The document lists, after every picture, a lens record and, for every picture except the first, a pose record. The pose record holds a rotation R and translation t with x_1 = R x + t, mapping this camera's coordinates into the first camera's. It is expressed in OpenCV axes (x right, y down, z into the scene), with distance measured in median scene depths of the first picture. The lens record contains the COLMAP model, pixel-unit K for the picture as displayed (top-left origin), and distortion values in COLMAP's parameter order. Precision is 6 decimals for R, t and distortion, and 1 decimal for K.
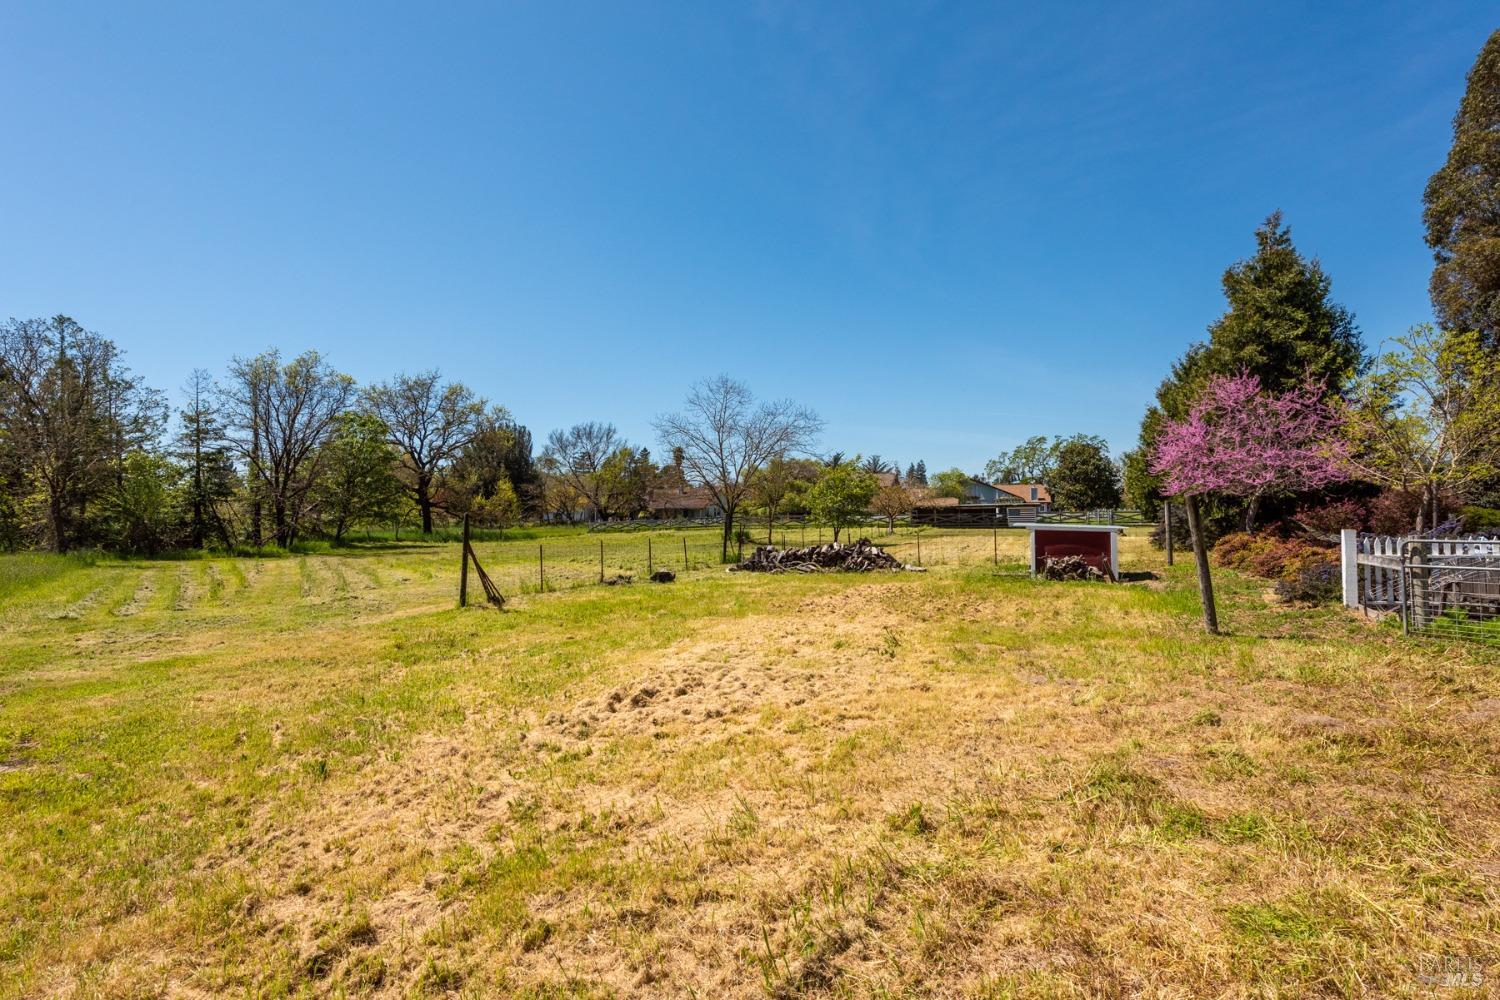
lens RADIAL K [[765.9, 0, 748.6], [0, 765.9, 500.4], [0, 0, 1]] dist [-0.000708, 0.000046]
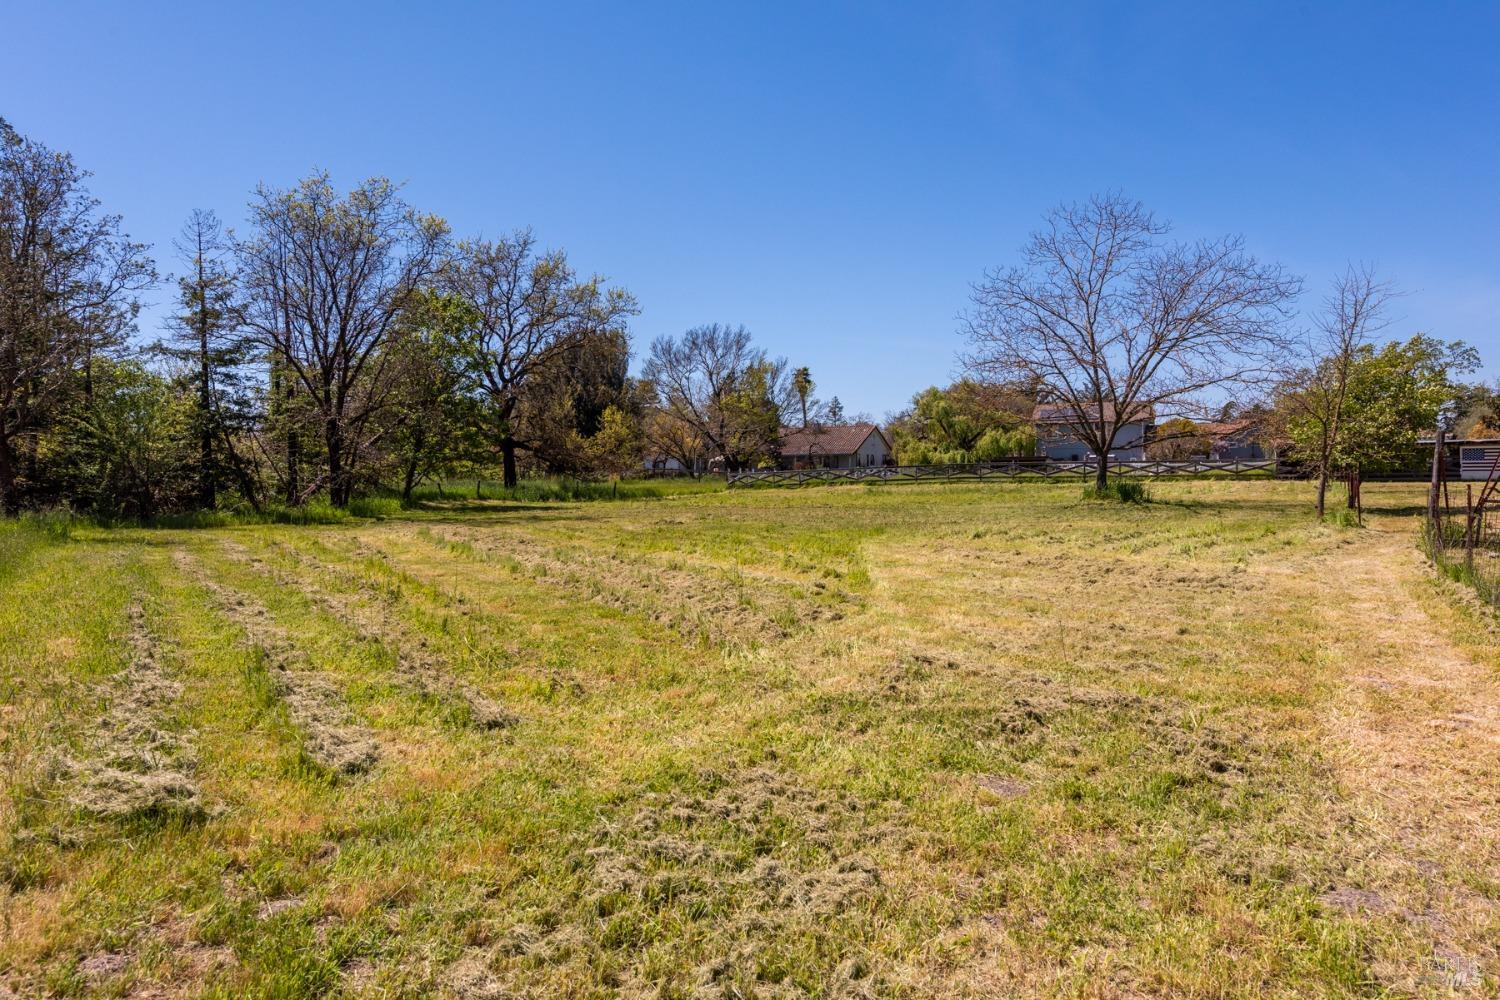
lens RADIAL K [[1037.2, 0, 750.0], [0, 1037.2, 497.1], [0, 0, 1]] dist [-0.006526, 0.001910]
pose [[0.995751, 0.002105, -0.092065, -0.208974], [0.002199, 0.998910, 0.046618, 0.015586], [0.092063, -0.046622, 0.994661, 0.216295]]
